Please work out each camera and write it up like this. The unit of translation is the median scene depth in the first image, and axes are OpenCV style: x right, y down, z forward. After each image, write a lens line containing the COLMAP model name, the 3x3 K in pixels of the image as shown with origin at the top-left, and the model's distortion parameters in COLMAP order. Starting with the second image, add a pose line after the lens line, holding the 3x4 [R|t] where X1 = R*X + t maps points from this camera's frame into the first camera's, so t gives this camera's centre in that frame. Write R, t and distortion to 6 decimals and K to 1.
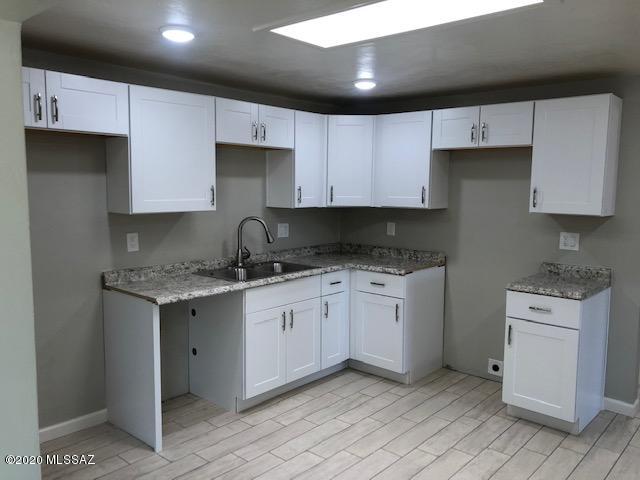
lens RADIAL K [[525.3, 0, 321.5], [0, 525.3, 240.7], [0, 0, 1]] dist [0.046025, -0.038326]
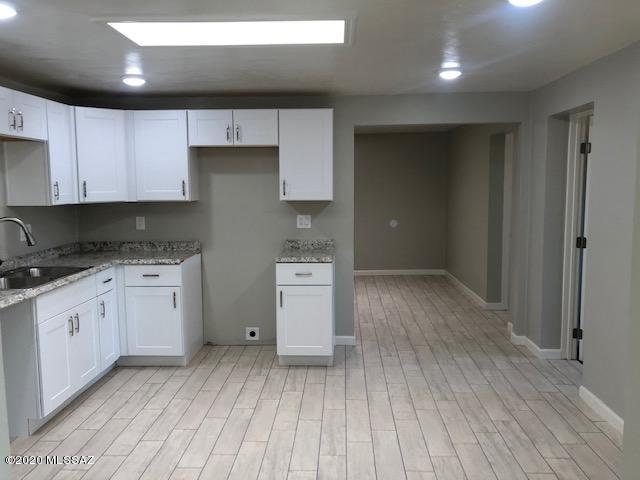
lens RADIAL K [[525.3, 0, 324.9], [0, 525.3, 238.7], [0, 0, 1]] dist [0.046025, -0.038326]
pose [[0.778031, -0.085732, 0.622349, -0.286684], [0.082261, 0.996018, 0.034368, 0.002937], [-0.622817, 0.024455, 0.781985, -0.022142]]
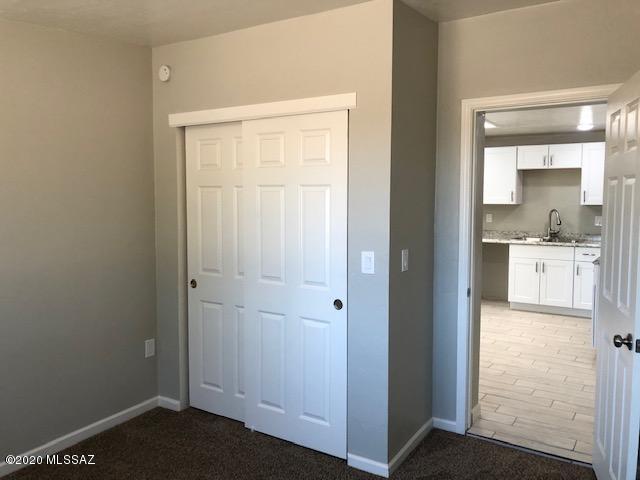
lens RADIAL K [[525.3, 0, 320.5], [0, 525.3, 237.8], [0, 0, 1]] dist [0.046025, -0.038326]
pose [[0.153533, 0.080153, -0.984887, 2.012430], [-0.102834, 0.992589, 0.064749, 0.017370], [0.982778, 0.091339, 0.160638, -0.009557]]
